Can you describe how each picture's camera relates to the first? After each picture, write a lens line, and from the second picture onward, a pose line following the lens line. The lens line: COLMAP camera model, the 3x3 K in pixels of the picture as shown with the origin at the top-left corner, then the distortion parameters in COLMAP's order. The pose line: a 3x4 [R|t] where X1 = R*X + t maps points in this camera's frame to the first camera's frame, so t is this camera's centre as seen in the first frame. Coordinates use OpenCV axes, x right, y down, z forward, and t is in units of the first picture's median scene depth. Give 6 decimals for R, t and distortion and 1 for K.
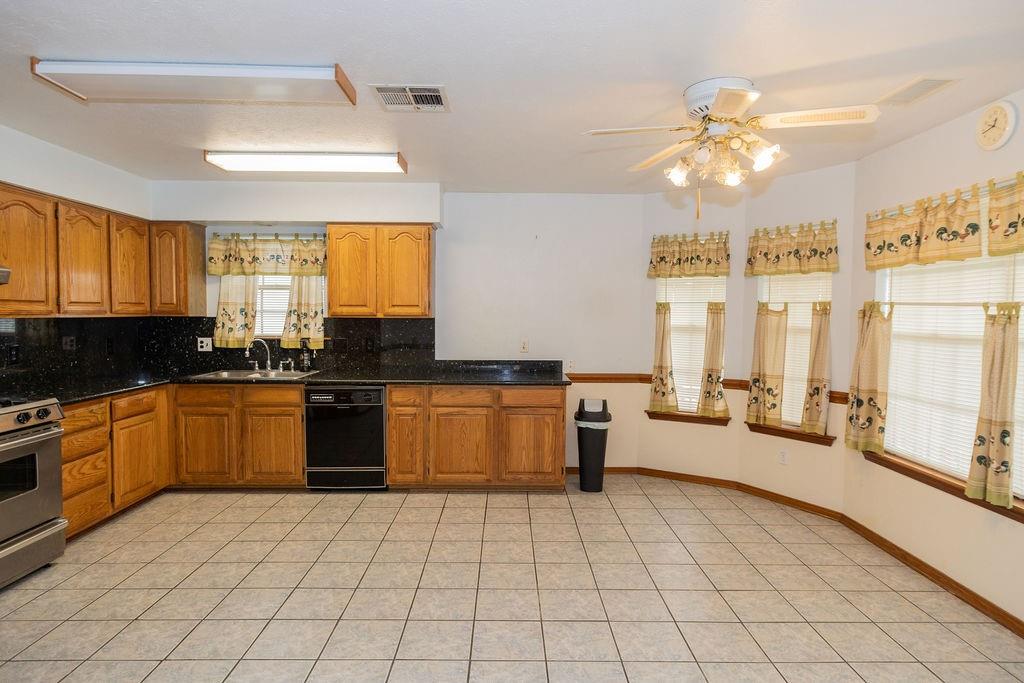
lens RADIAL K [[580.7, 0, 501.7], [0, 580.7, 346.7], [0, 0, 1]] dist [0.007700, -0.005703]
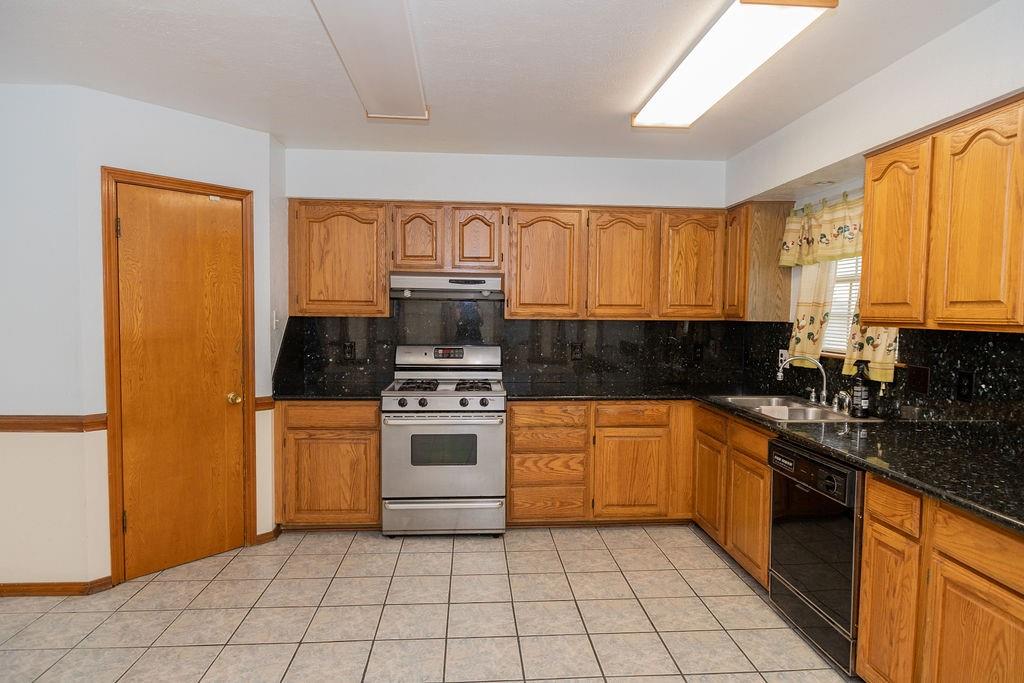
lens RADIAL K [[580.7, 0, 506.3], [0, 580.7, 345.8], [0, 0, 1]] dist [0.007700, -0.005703]
pose [[0.092046, 0.056043, -0.994176, 0.238727], [-0.066505, 0.996532, 0.050018, -0.038722], [0.993531, 0.061513, 0.095454, 0.638352]]
